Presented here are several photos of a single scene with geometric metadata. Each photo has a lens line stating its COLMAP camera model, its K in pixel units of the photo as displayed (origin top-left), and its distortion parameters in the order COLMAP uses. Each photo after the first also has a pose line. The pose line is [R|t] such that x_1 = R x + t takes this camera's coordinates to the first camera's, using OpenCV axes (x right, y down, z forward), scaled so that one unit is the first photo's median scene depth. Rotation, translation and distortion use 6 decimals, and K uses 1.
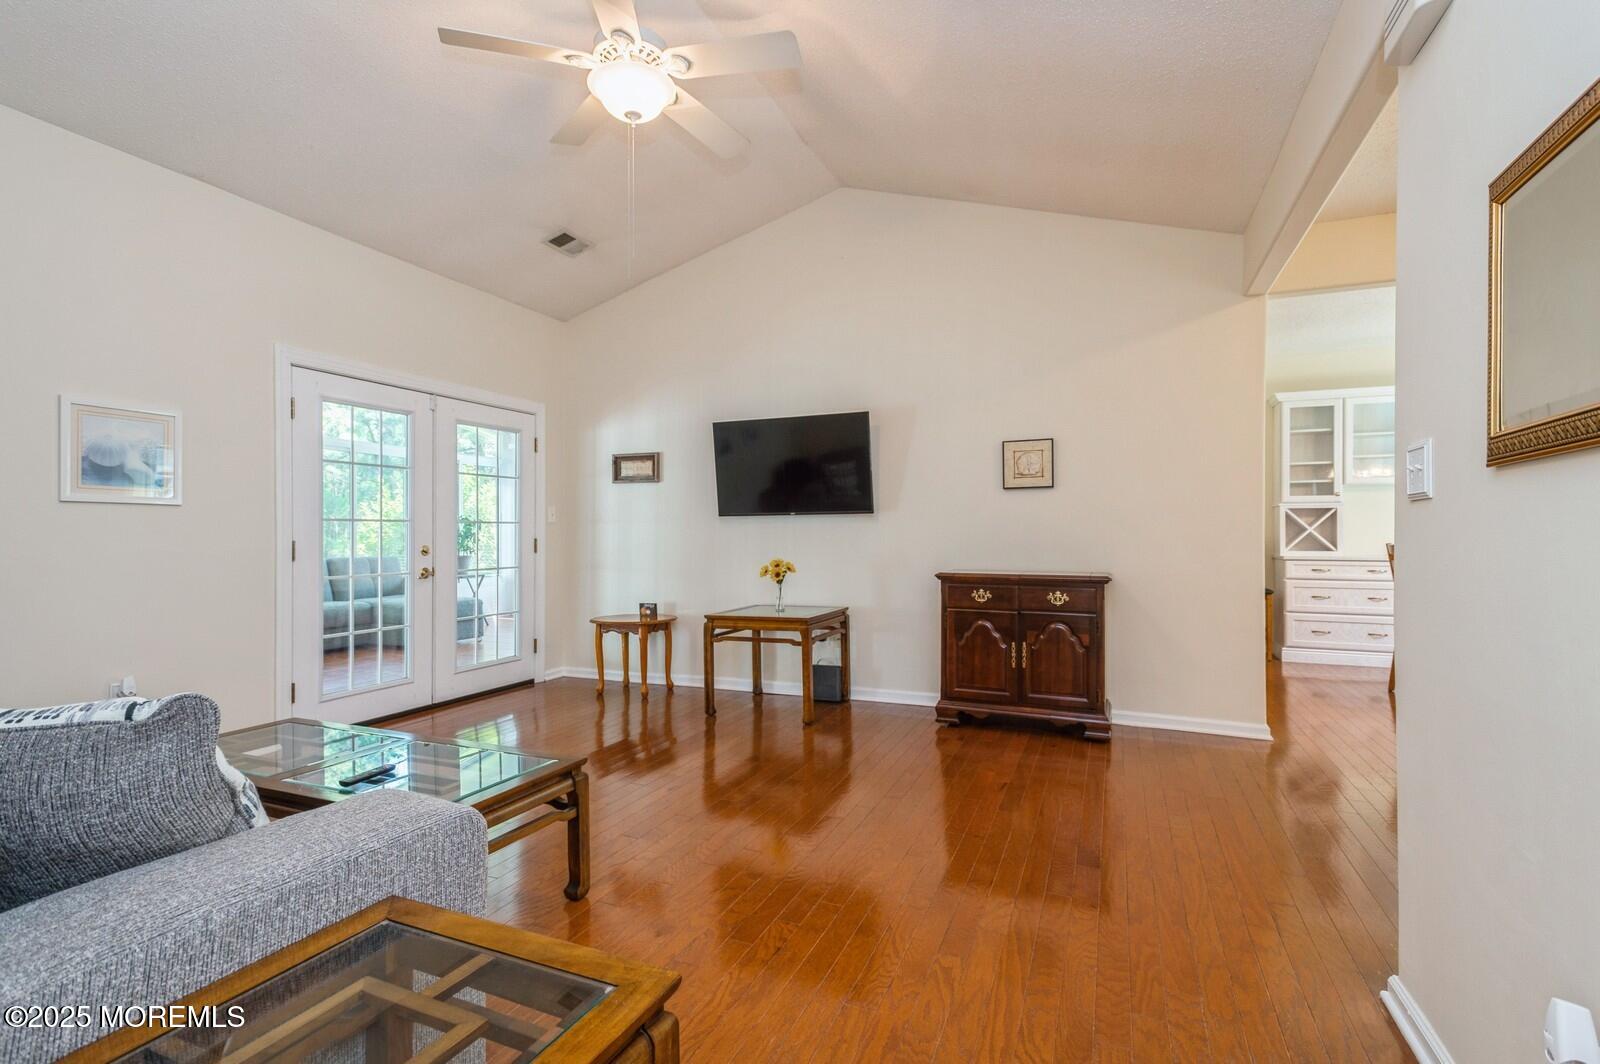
lens RADIAL K [[754.7, 0, 792.4], [0, 754.7, 530.8], [0, 0, 1]] dist [0.017015, 0.000762]
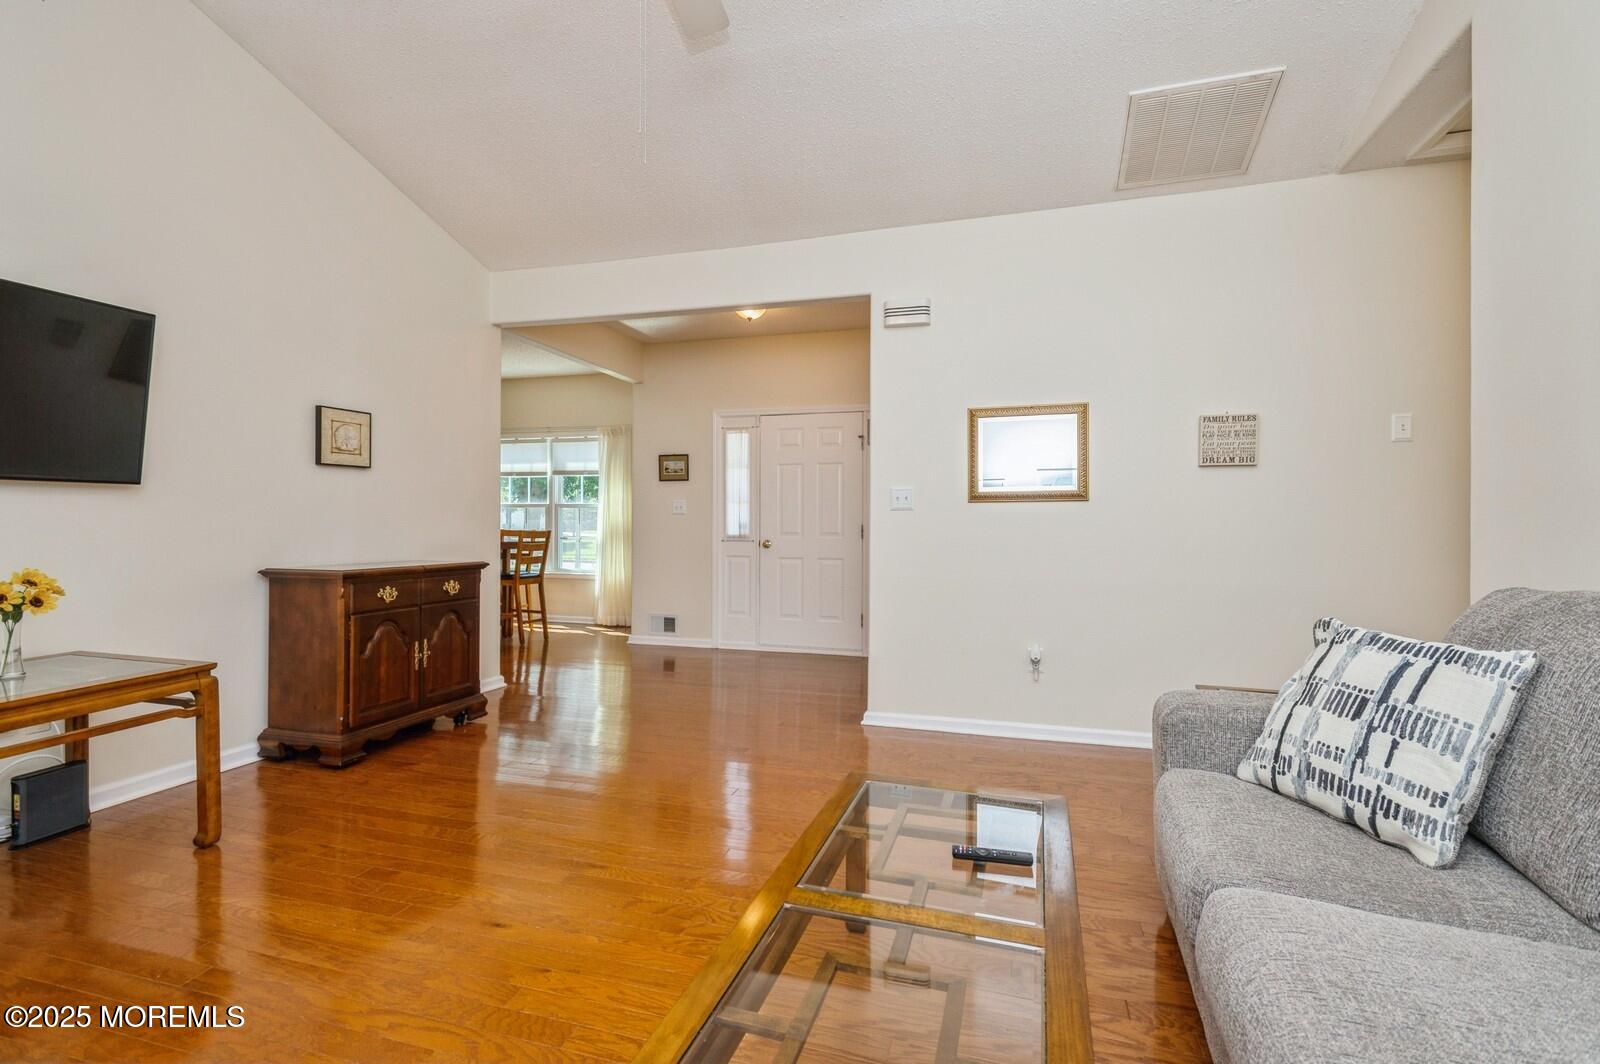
lens RADIAL K [[754.7, 0, 798.8], [0, 754.7, 529.9], [0, 0, 1]] dist [0.017015, 0.000762]
pose [[-0.100197, -0.010636, 0.994911, -0.578217], [-0.007685, 0.999921, 0.009915, 0.002088], [-0.994938, -0.006653, -0.100271, 0.572649]]
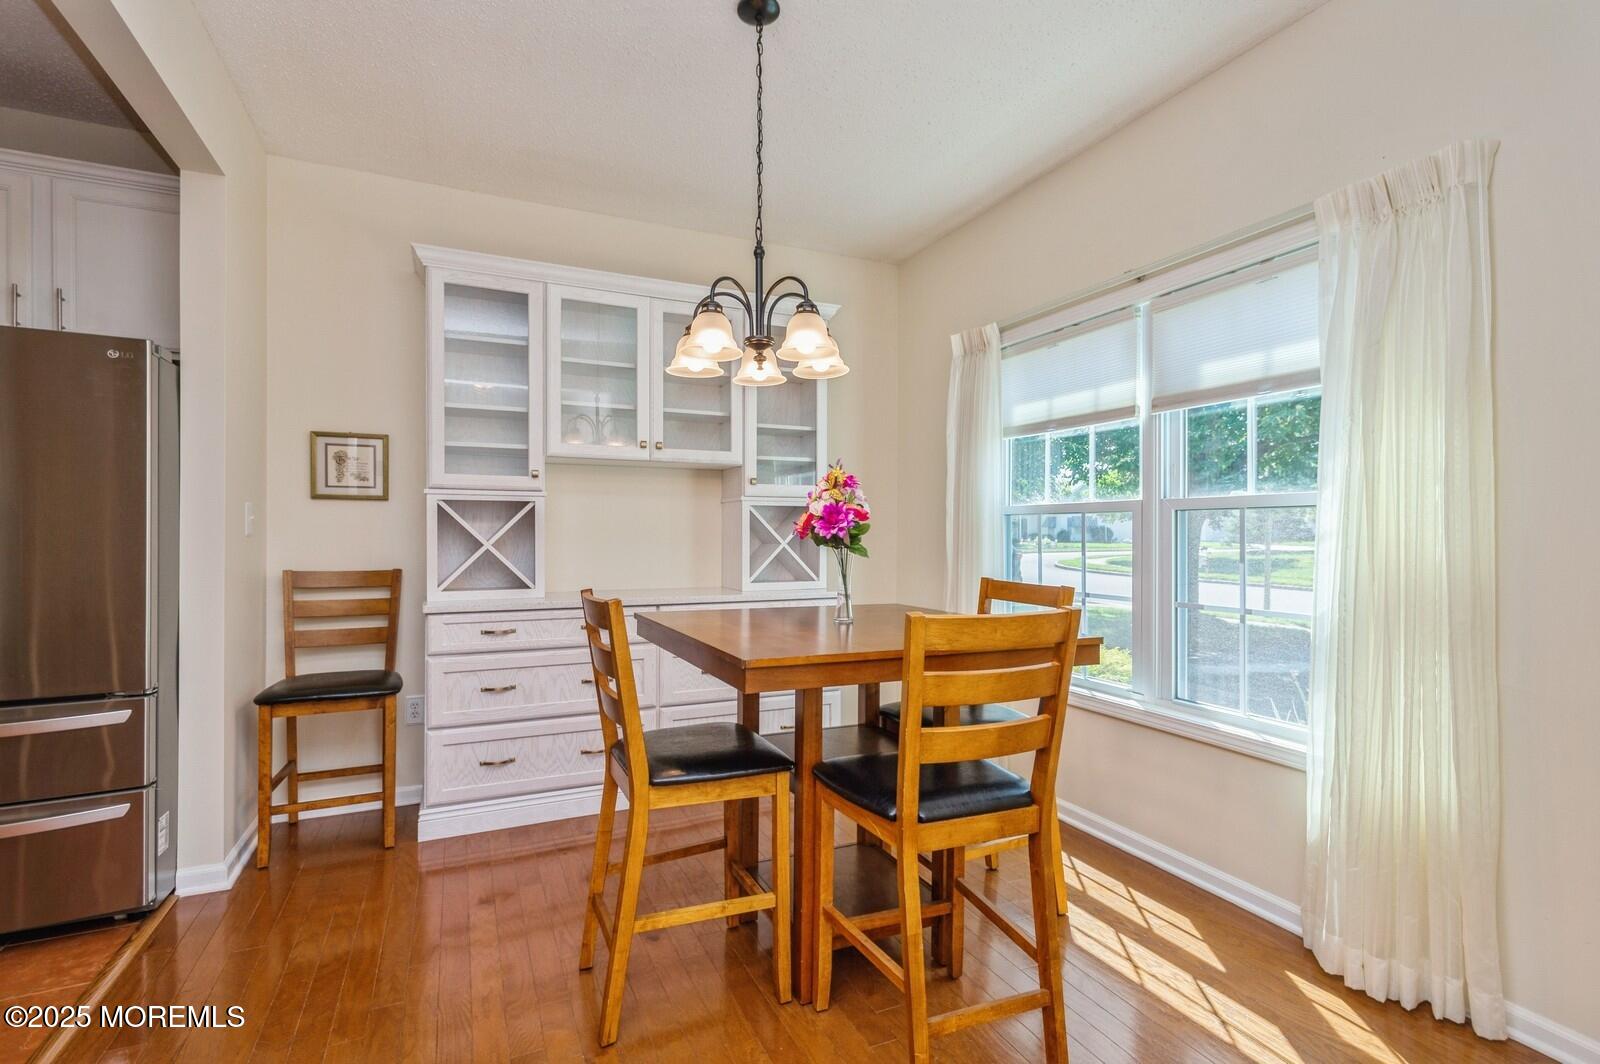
lens RADIAL K [[754.7, 0, 798.2], [0, 754.7, 536.3], [0, 0, 1]] dist [0.017015, 0.000762]
pose [[0.678850, -0.001066, 0.734277, 0.682740], [-0.000798, 0.999997, 0.002189, -0.011177], [-0.734277, -0.002072, 0.678847, 0.783985]]
